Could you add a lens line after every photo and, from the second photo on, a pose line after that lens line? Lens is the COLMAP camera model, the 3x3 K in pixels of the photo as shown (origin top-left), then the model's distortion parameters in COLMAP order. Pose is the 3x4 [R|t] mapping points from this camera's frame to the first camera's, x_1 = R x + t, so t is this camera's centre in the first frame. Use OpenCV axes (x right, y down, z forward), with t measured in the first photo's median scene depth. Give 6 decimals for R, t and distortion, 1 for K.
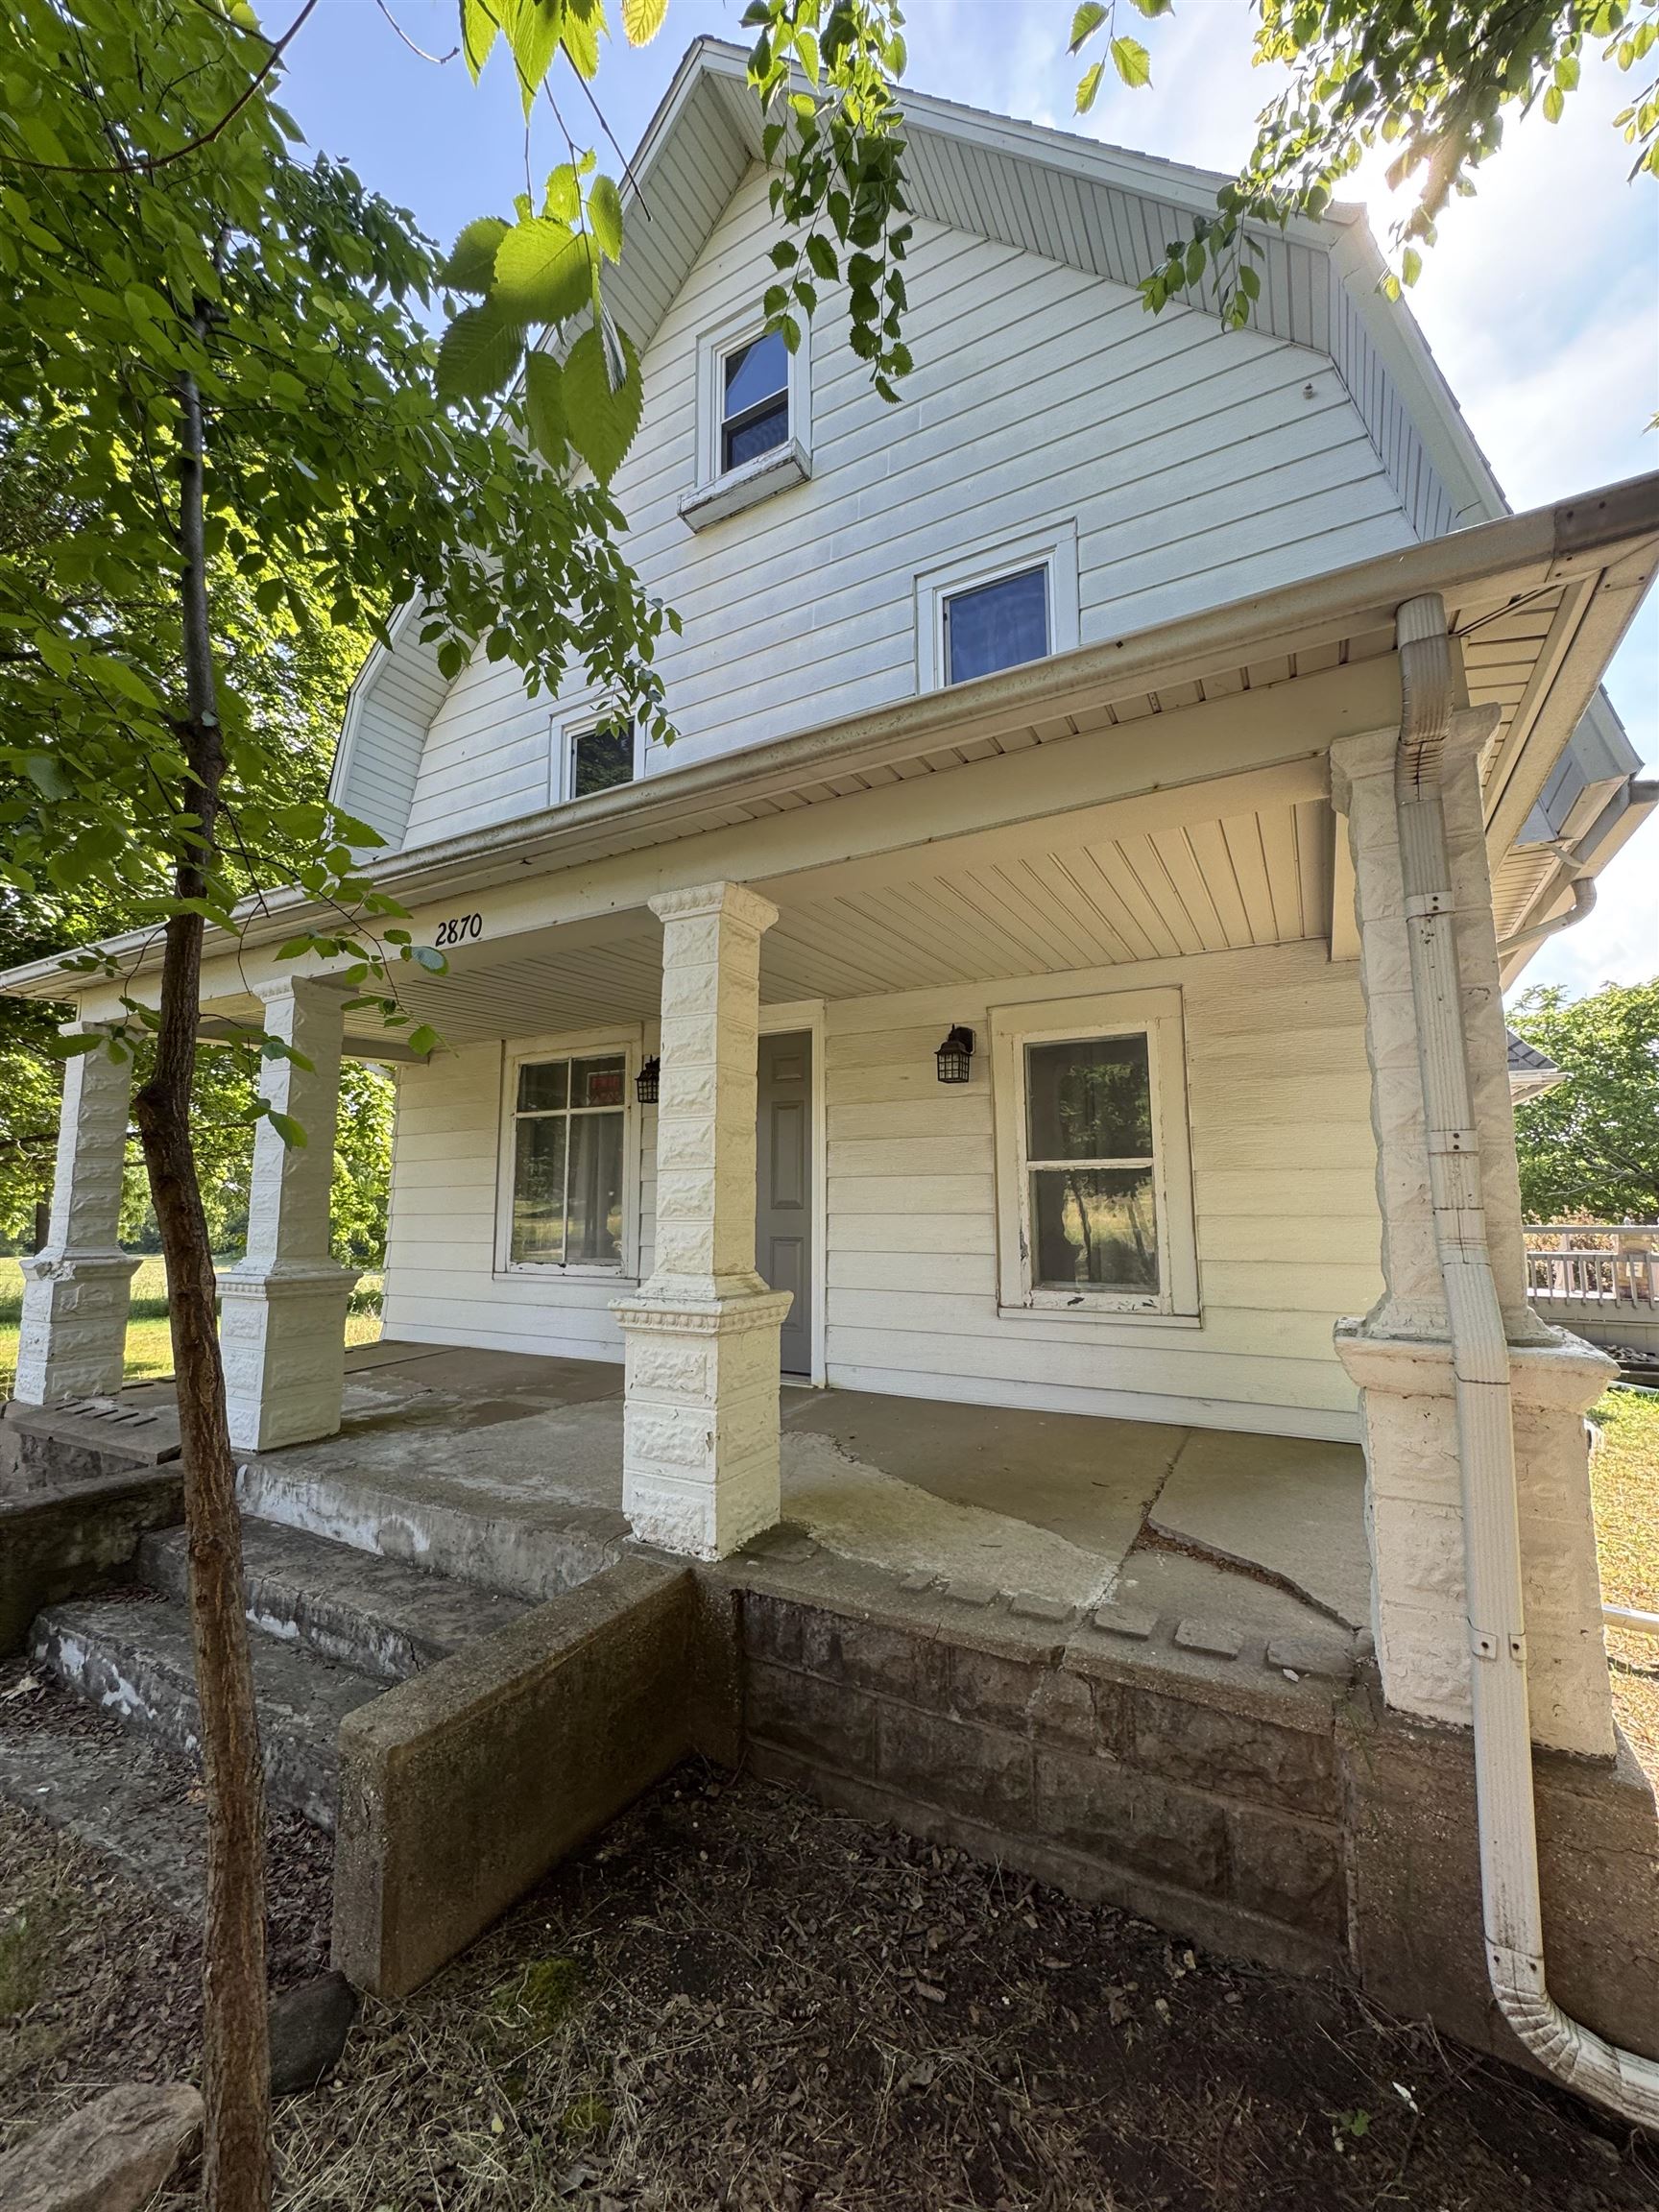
lens RADIAL K [[886.5, 0, 829.5], [0, 886.5, 1106.0], [0, 0, 1]] dist [-0.001256, -0.000911]
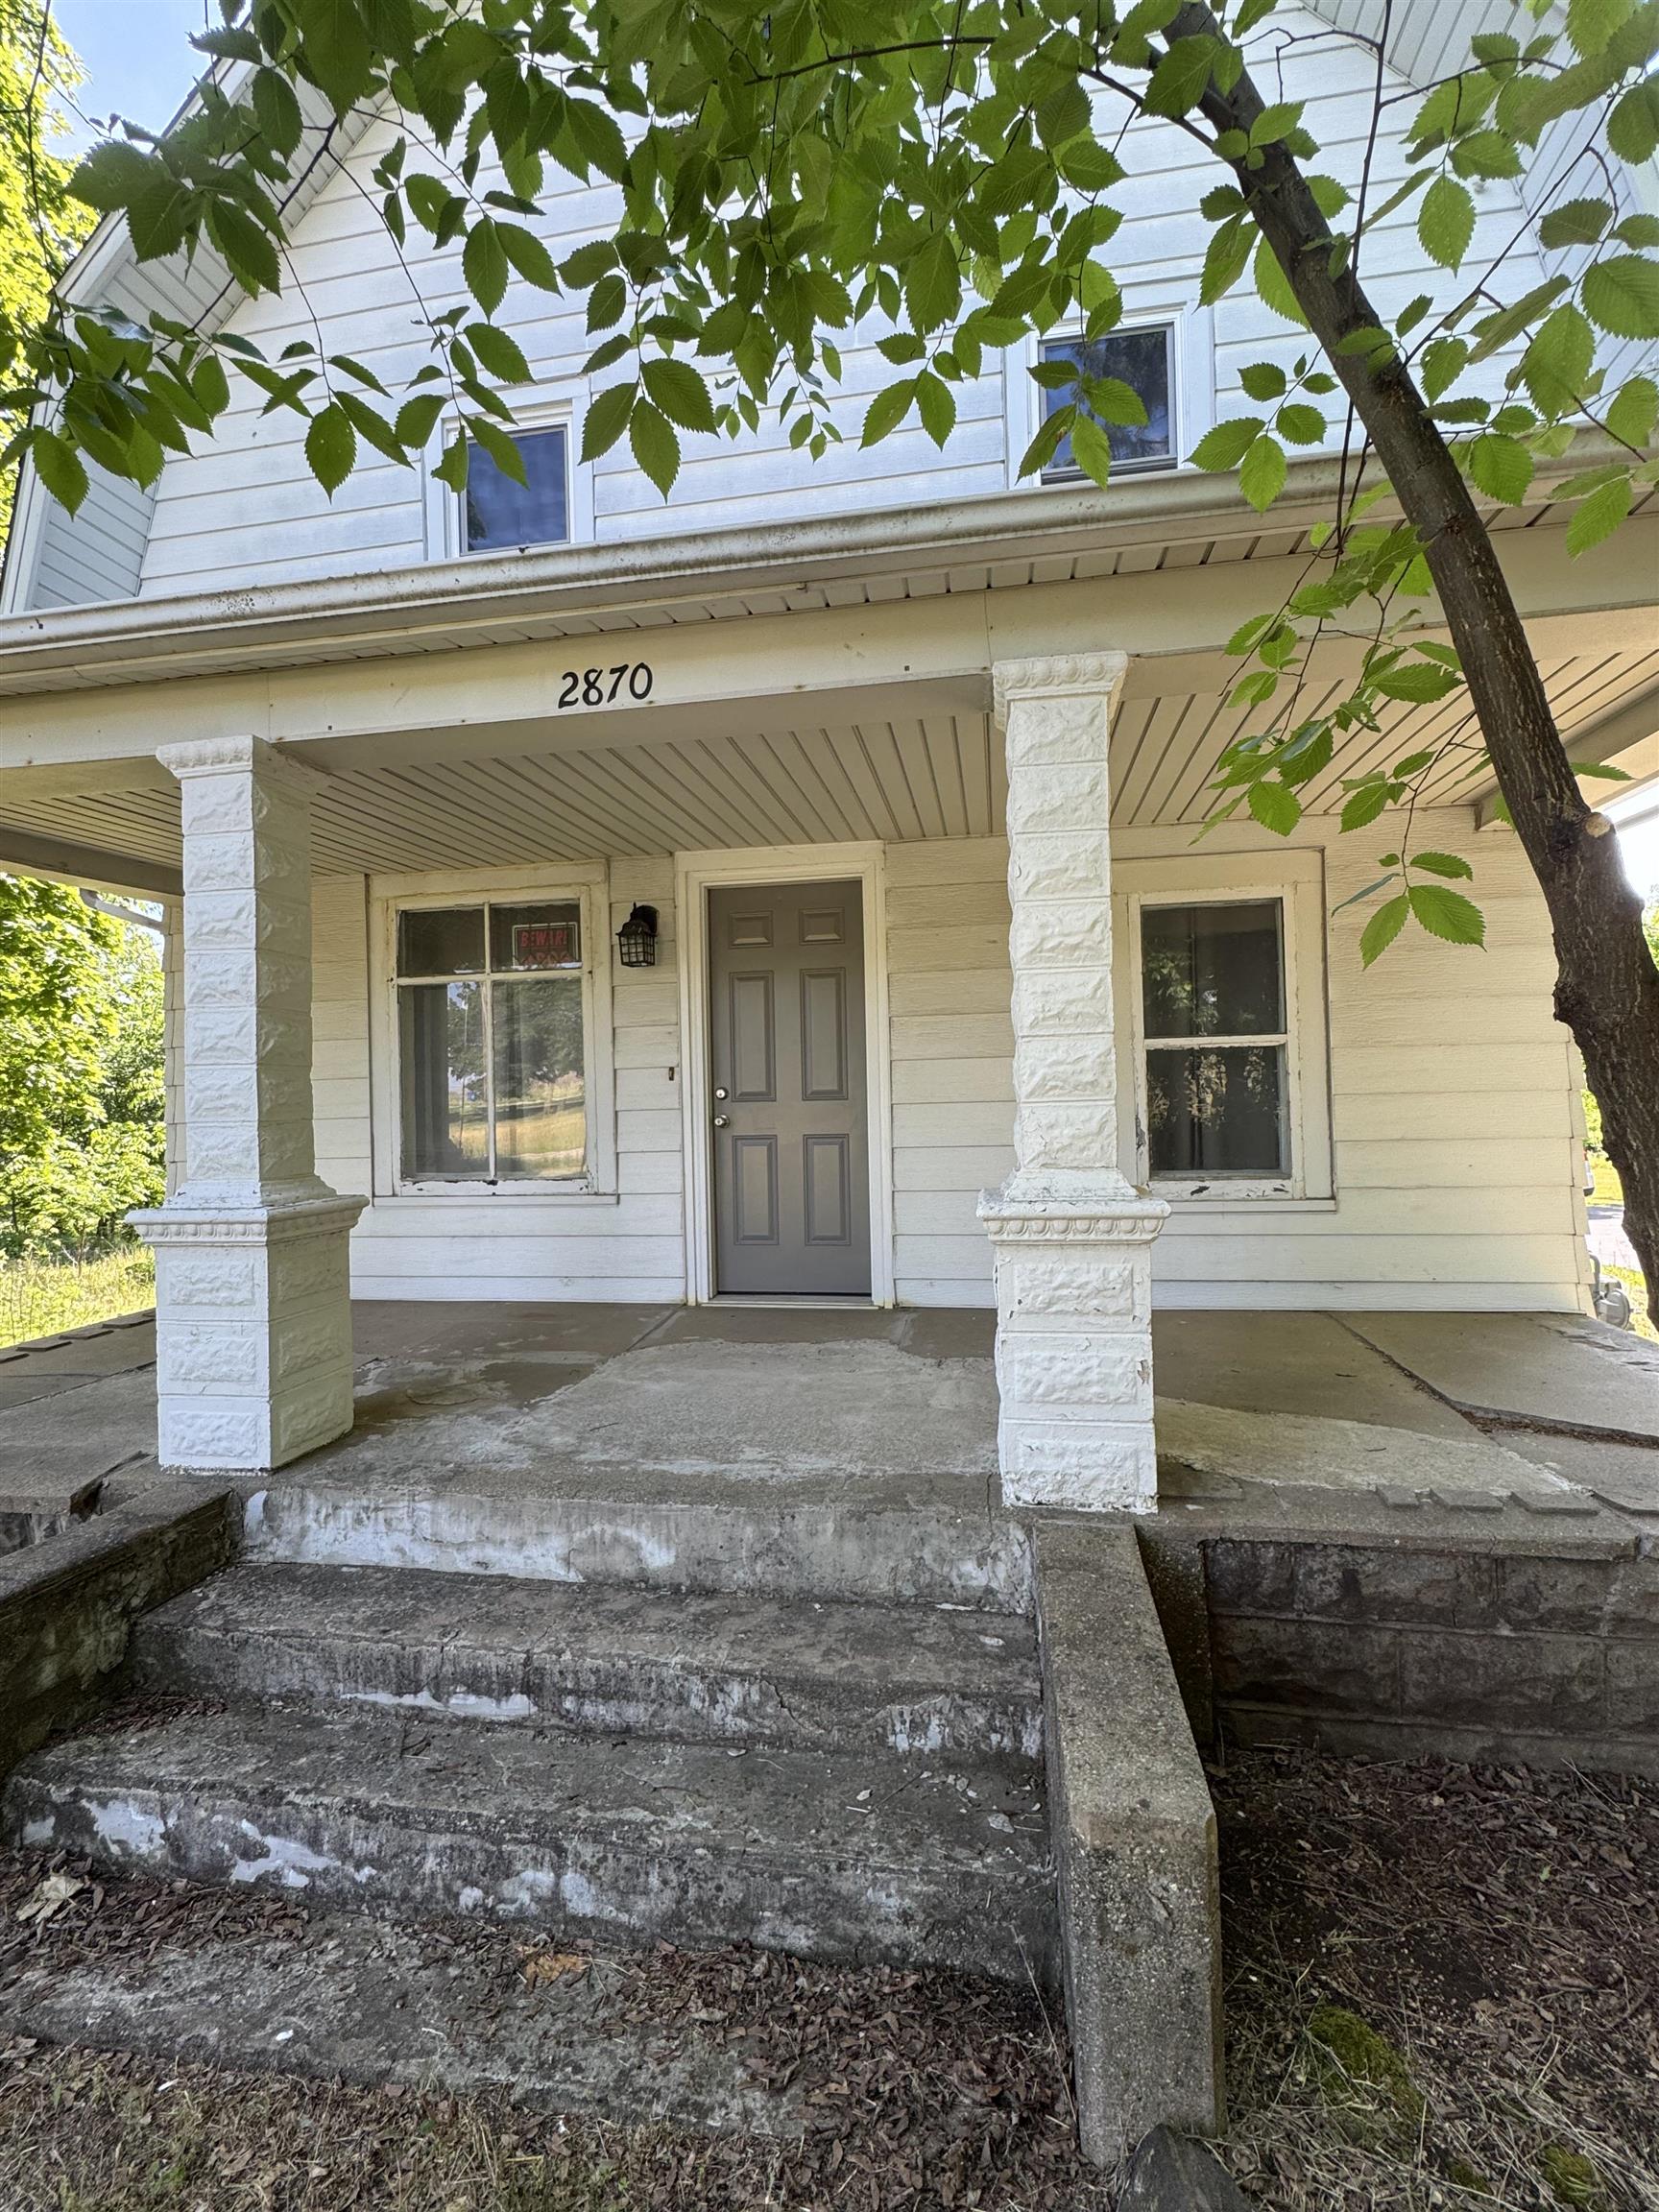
lens RADIAL K [[992.8, 0, 829.5], [0, 992.8, 1106.0], [0, 0, 1]] dist [-0.003318, 0.000598]
pose [[0.943927, -0.020306, 0.329528, -0.590630], [-0.015686, 0.994221, 0.106196, 0.041205], [-0.329780, -0.105410, 0.938154, 0.235314]]
